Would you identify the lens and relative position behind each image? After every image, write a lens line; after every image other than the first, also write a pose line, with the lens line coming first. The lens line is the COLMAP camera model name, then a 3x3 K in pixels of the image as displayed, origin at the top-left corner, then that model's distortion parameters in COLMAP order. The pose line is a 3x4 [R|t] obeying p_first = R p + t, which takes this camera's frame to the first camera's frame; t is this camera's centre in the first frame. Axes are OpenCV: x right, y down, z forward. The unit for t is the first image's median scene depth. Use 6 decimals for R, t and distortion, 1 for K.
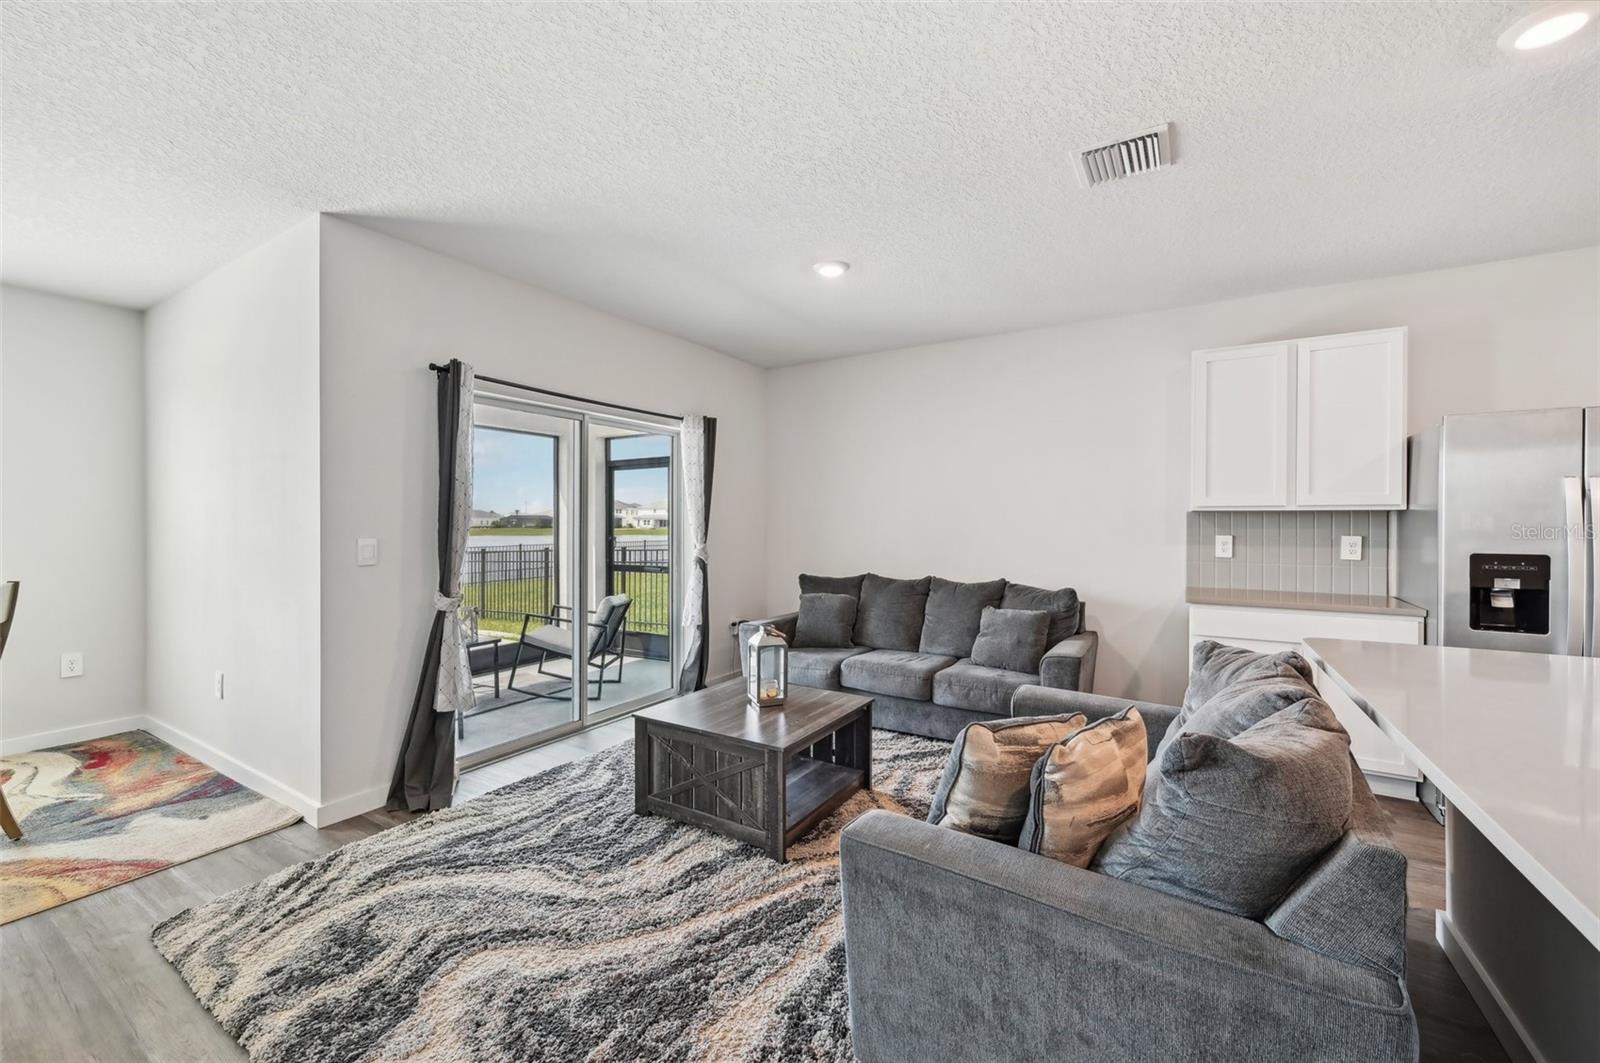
lens RADIAL K [[634.0, 0, 804.0], [0, 634.0, 528.2], [0, 0, 1]] dist [0.001611, -0.000060]
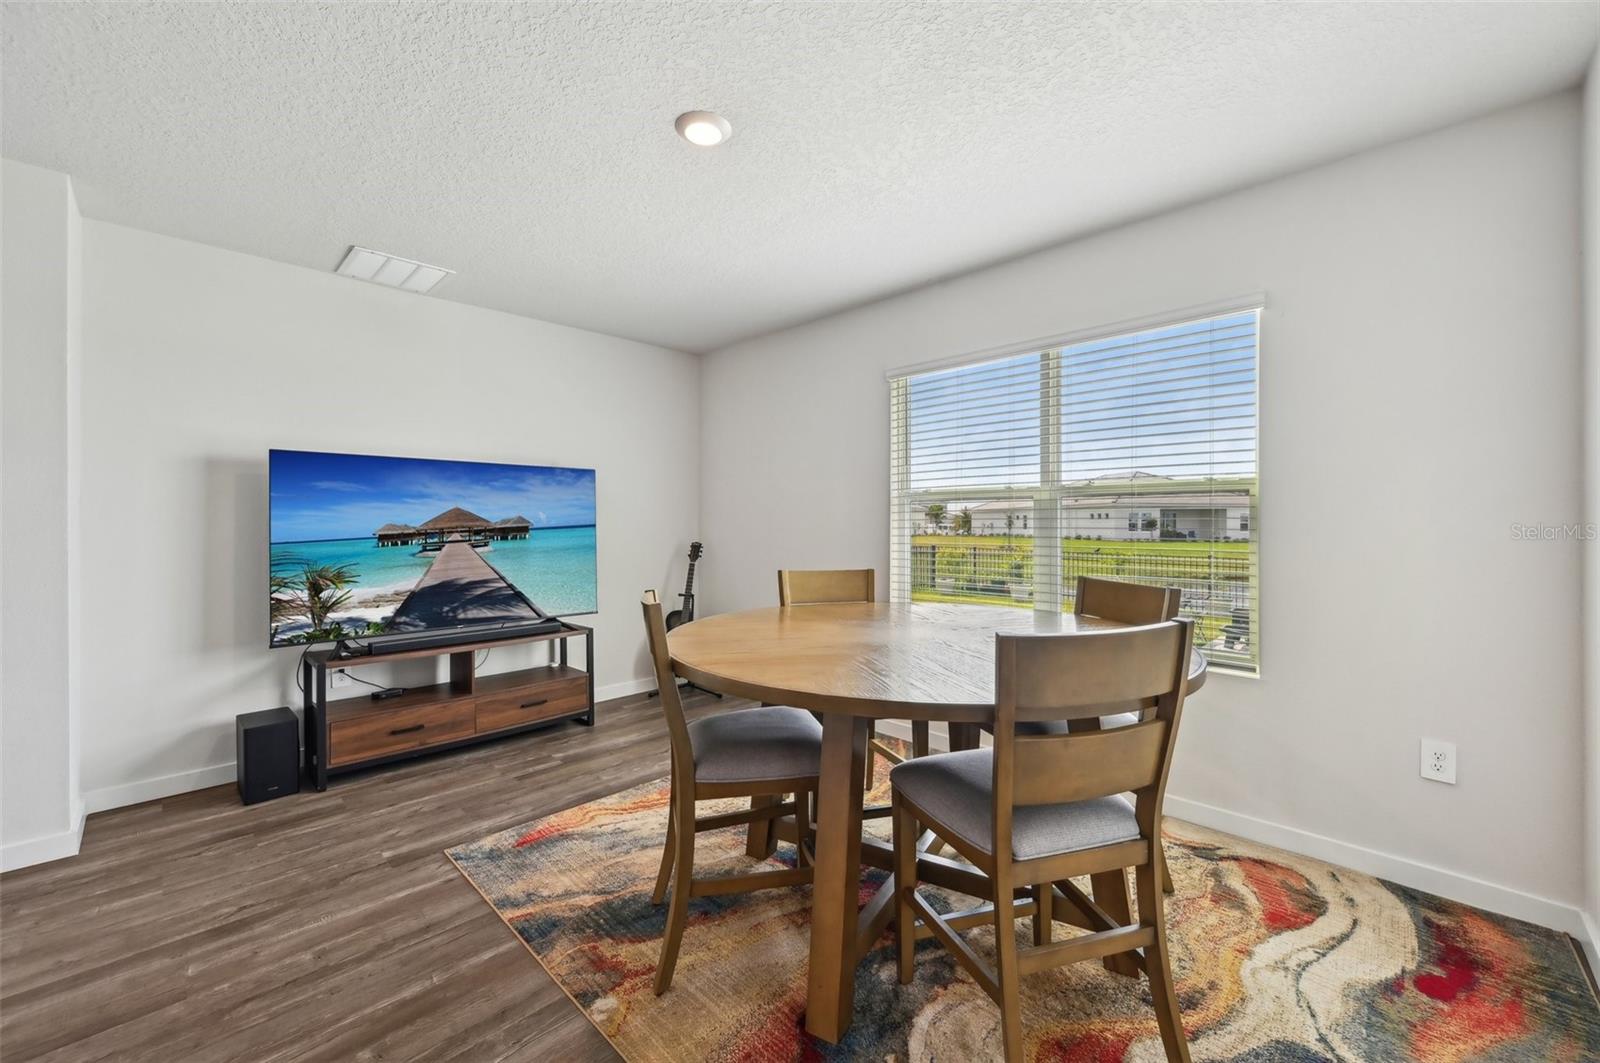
lens RADIAL K [[627.0, 0, 793.6], [0, 627.0, 524.6], [0, 0, 1]] dist [0.001579, 0.000080]
pose [[-0.229126, 0.000895, -0.973396, -0.589095], [-0.010567, 0.999938, 0.003407, 0.004388], [0.973339, 0.011066, -0.229103, 0.711600]]
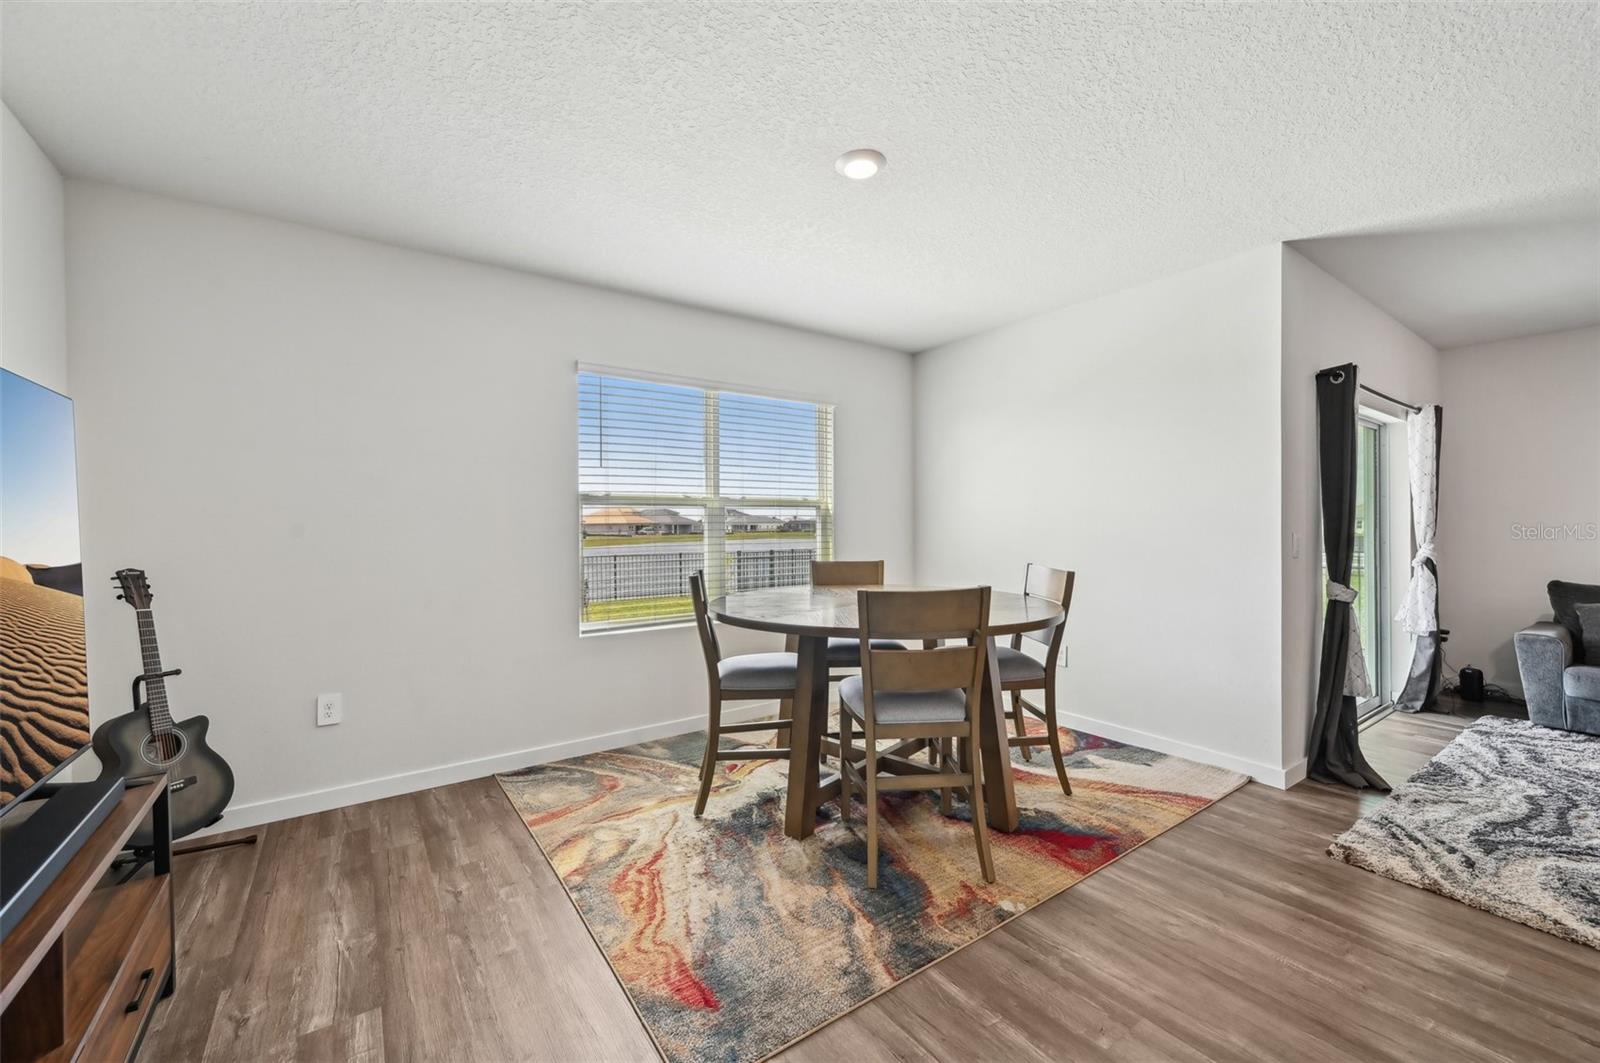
lens RADIAL K [[636.1, 0, 797.6], [0, 636.1, 520.3], [0, 0, 1]] dist [0.002673, 0.000370]
pose [[0.920719, -0.004004, -0.390206, -1.041924], [-0.004285, 0.999783, -0.020372, 0.022360], [0.390203, 0.020429, 0.920502, -0.355316]]
